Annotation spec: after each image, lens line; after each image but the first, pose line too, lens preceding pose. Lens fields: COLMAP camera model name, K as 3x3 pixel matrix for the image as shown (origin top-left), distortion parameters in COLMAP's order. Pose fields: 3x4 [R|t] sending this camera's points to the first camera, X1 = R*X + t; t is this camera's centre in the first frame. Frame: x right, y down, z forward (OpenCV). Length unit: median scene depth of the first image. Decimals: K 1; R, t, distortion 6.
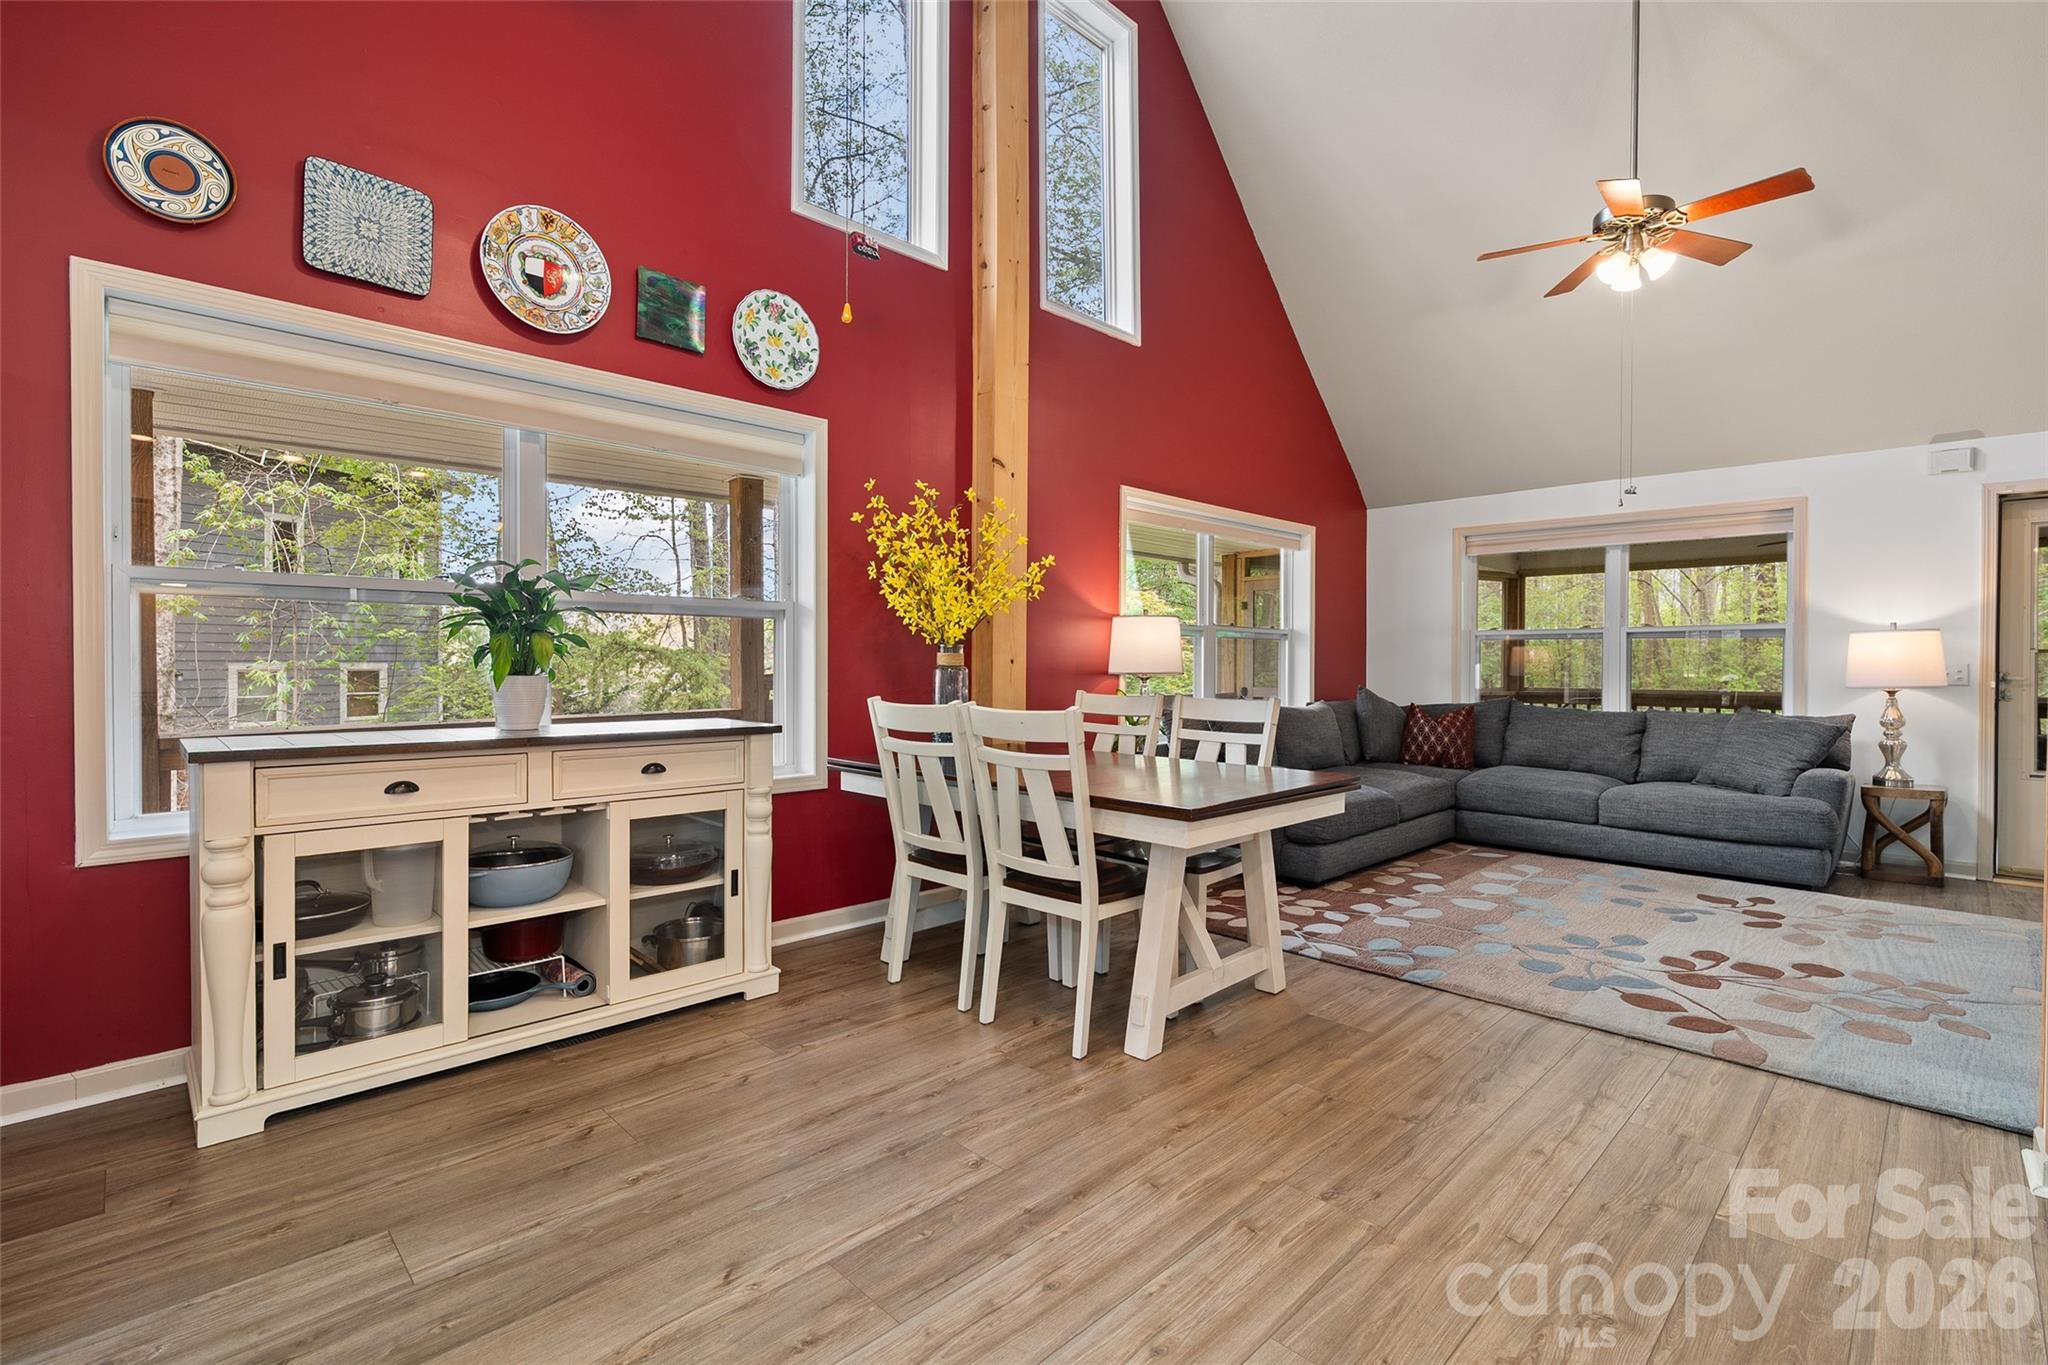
lens RADIAL K [[931.4, 0, 1006.5], [0, 931.4, 673.0], [0, 0, 1]] dist [-0.006617, 0.002792]
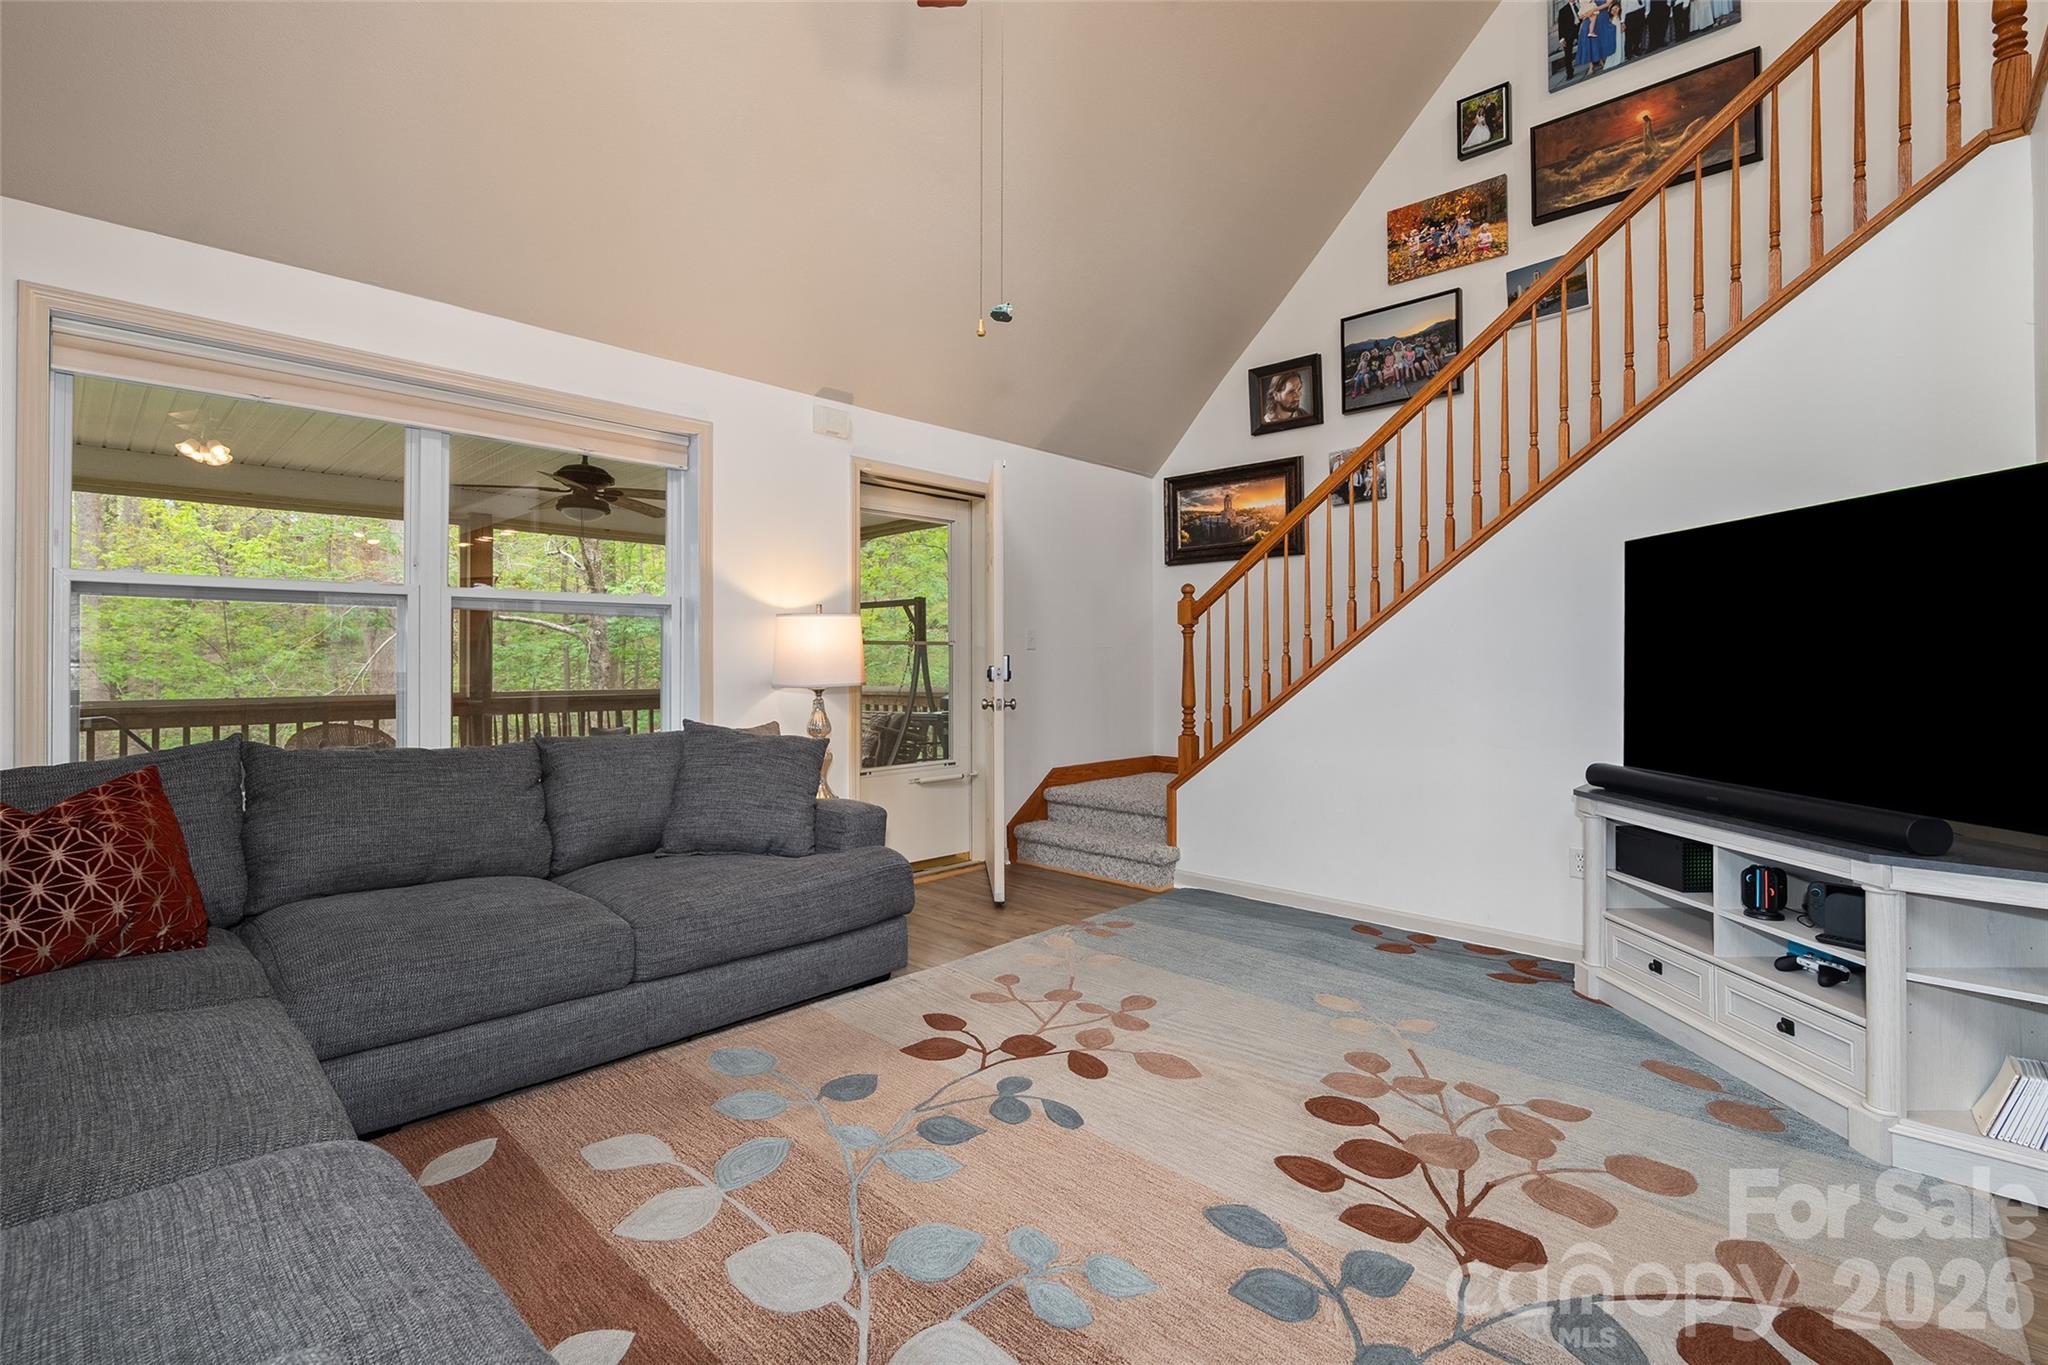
lens RADIAL K [[931.4, 0, 1023.8], [0, 931.4, 646.1], [0, 0, 1]] dist [-0.006617, 0.002792]
pose [[-0.050032, 0.011773, 0.998678, 0.143647], [0.009117, 0.999894, -0.011330, -0.007448], [-0.998706, 0.008538, -0.050135, 0.869327]]
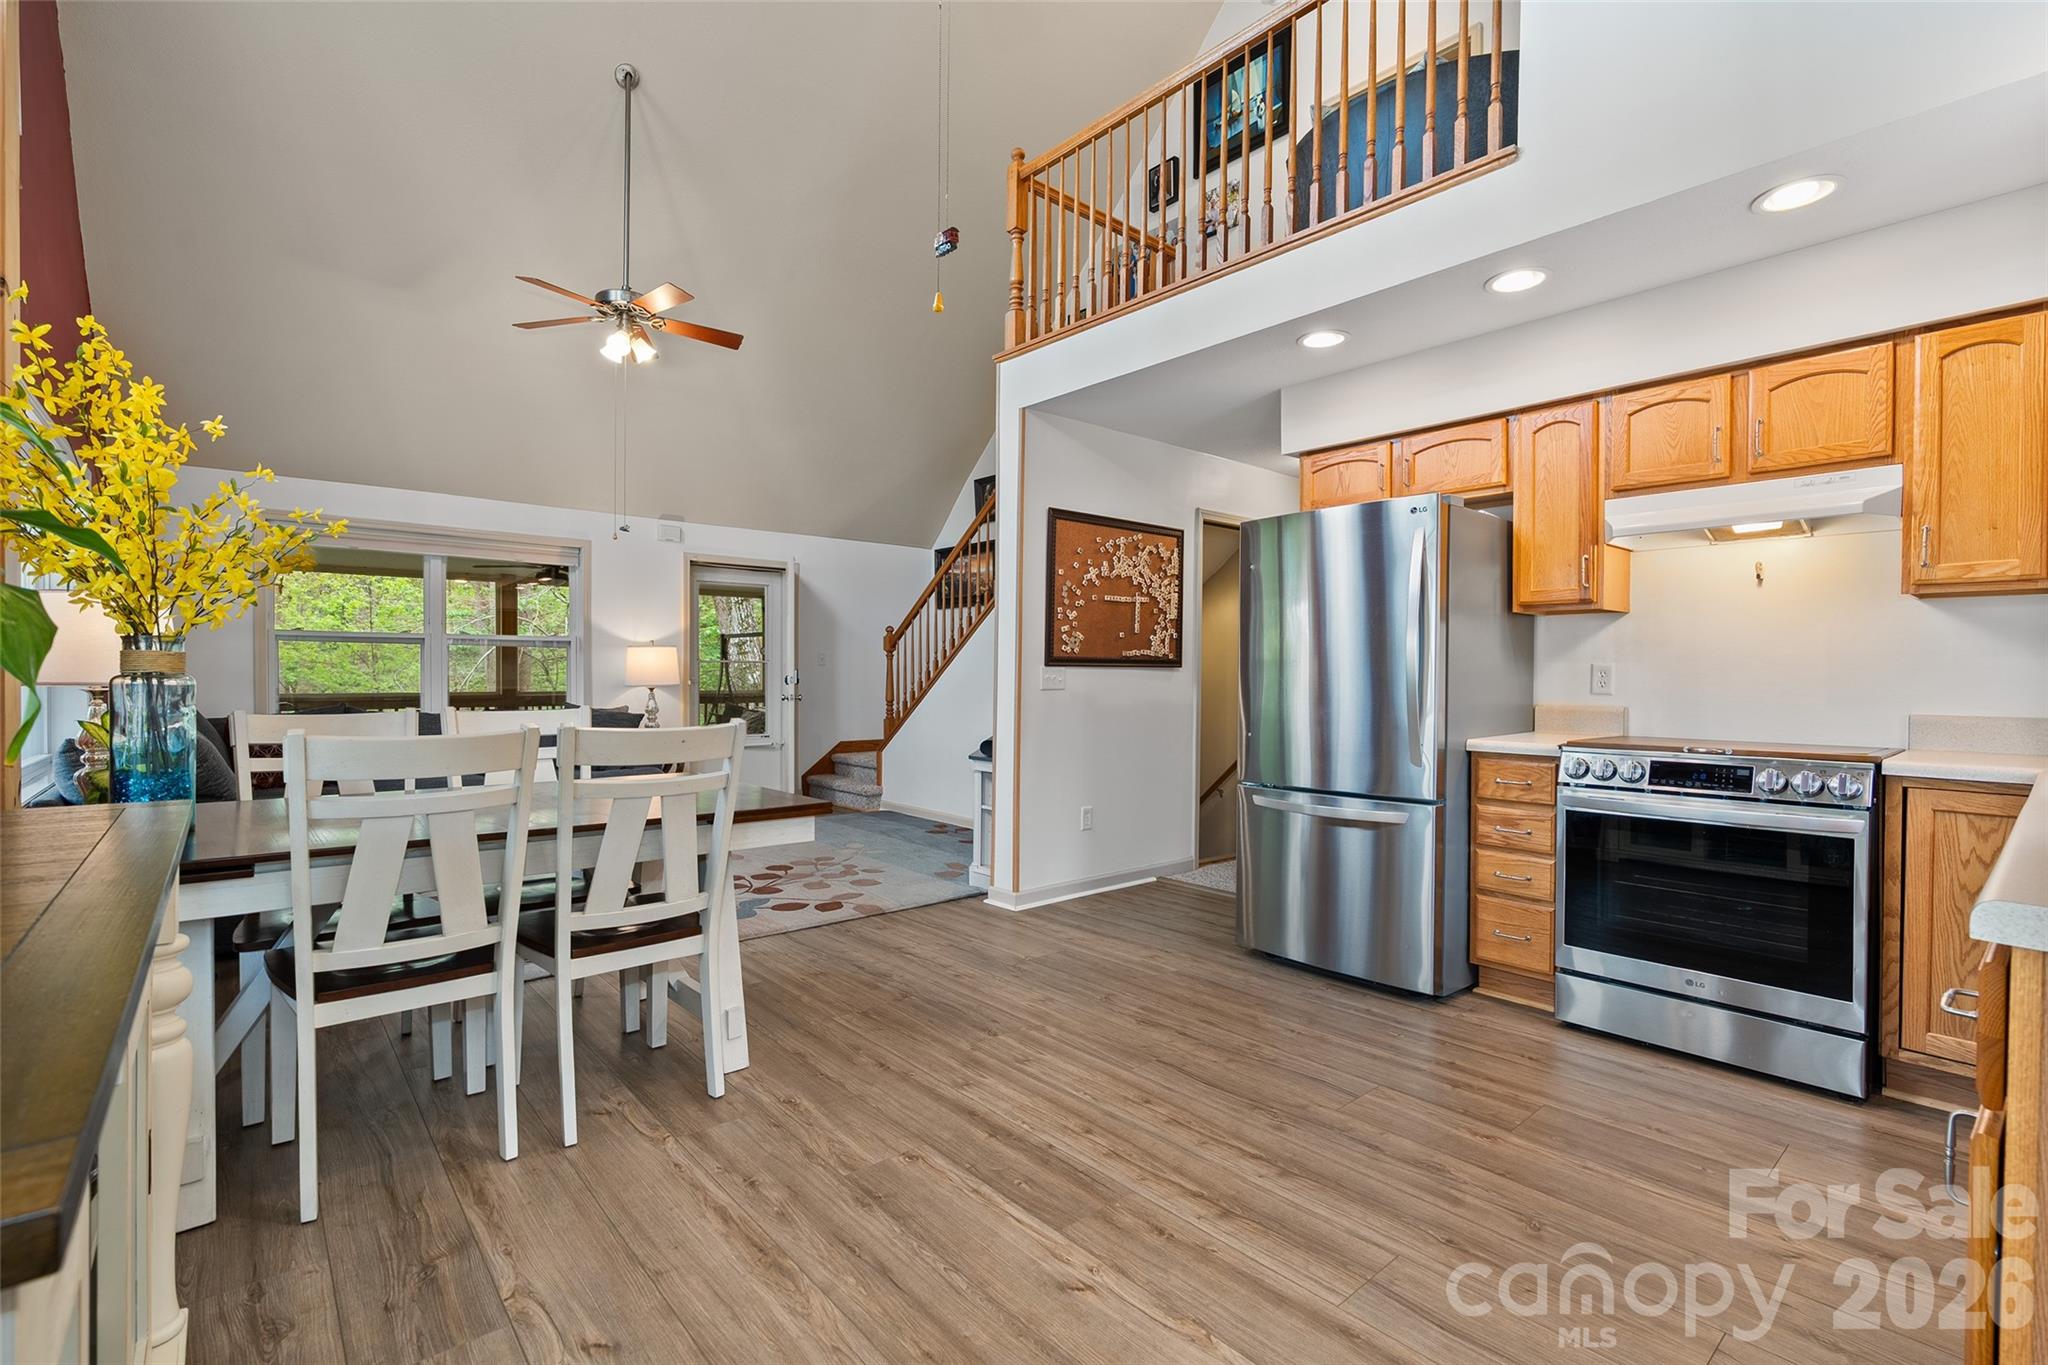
lens RADIAL K [[931.4, 0, 1024.4], [0, 931.4, 683.2], [0, 0, 1]] dist [-0.006617, 0.002792]
pose [[0.052841, -0.014975, 0.998491, -0.452285], [0.004205, 0.999882, 0.014774, -0.006390], [-0.998594, 0.003418, 0.052898, 0.351124]]
